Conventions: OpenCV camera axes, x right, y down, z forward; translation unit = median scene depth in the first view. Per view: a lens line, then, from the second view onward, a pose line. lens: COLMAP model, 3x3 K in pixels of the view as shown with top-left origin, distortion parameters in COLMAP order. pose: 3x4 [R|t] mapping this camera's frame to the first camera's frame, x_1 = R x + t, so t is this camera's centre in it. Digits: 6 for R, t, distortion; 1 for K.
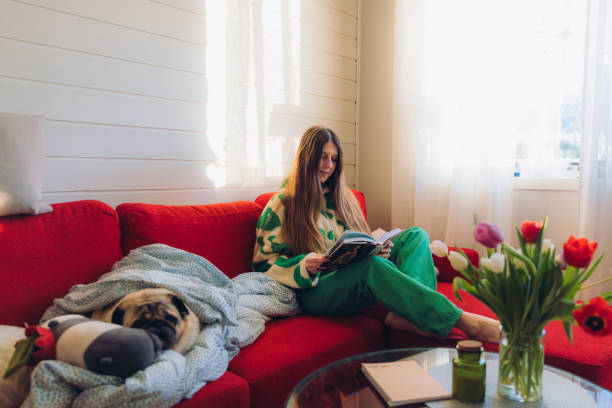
lens RADIAL K [[519.9, 0, 324.9], [0, 519.9, 203.2], [0, 0, 1]] dist [0.004692, 0.002604]
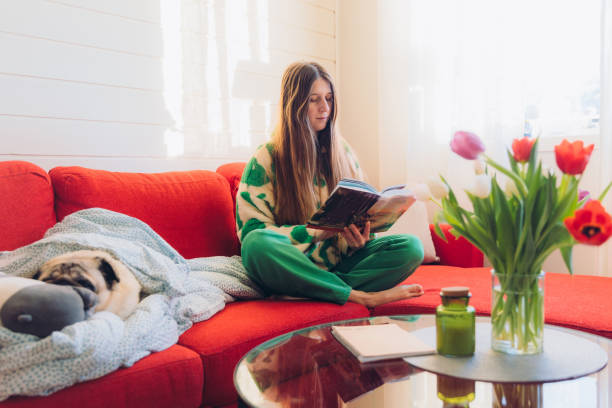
lens RADIAL K [[619.9, 0, 304.7], [0, 619.9, 212.7], [0, 0, 1]] dist [-0.005120, 0.004788]
pose [[0.999559, -0.023239, -0.018506, 0.053348], [0.023125, 0.999712, -0.006351, 0.142084], [0.018648, 0.005920, 0.999809, -0.010067]]
